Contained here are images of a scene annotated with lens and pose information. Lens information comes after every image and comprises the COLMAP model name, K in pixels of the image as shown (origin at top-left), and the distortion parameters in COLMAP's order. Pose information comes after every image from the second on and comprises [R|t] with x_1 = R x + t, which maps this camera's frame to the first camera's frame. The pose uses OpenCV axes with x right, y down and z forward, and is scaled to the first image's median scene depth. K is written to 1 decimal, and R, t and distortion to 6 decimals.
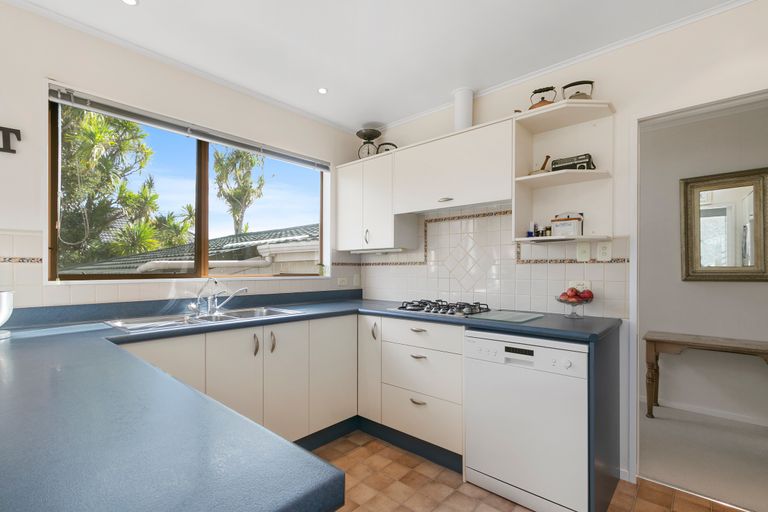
lens RADIAL K [[358.9, 0, 385.4], [0, 358.9, 271.1], [0, 0, 1]] dist [0.001172, 0.000214]
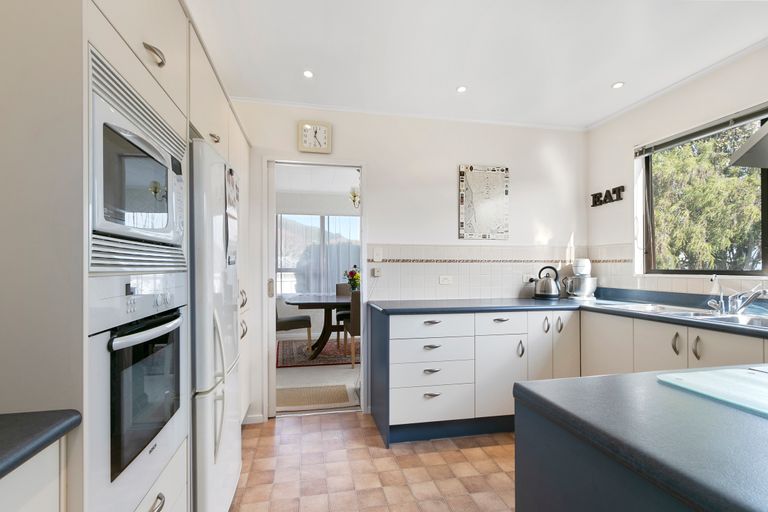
lens RADIAL K [[349.9, 0, 372.9], [0, 349.9, 266.0], [0, 0, 1]] dist [0.001302, 0.000278]
pose [[-0.615418, -0.003445, -0.788194, 0.887976], [0.000568, 0.999988, -0.004814, -0.000355], [0.788201, -0.003411, -0.615408, 0.937256]]
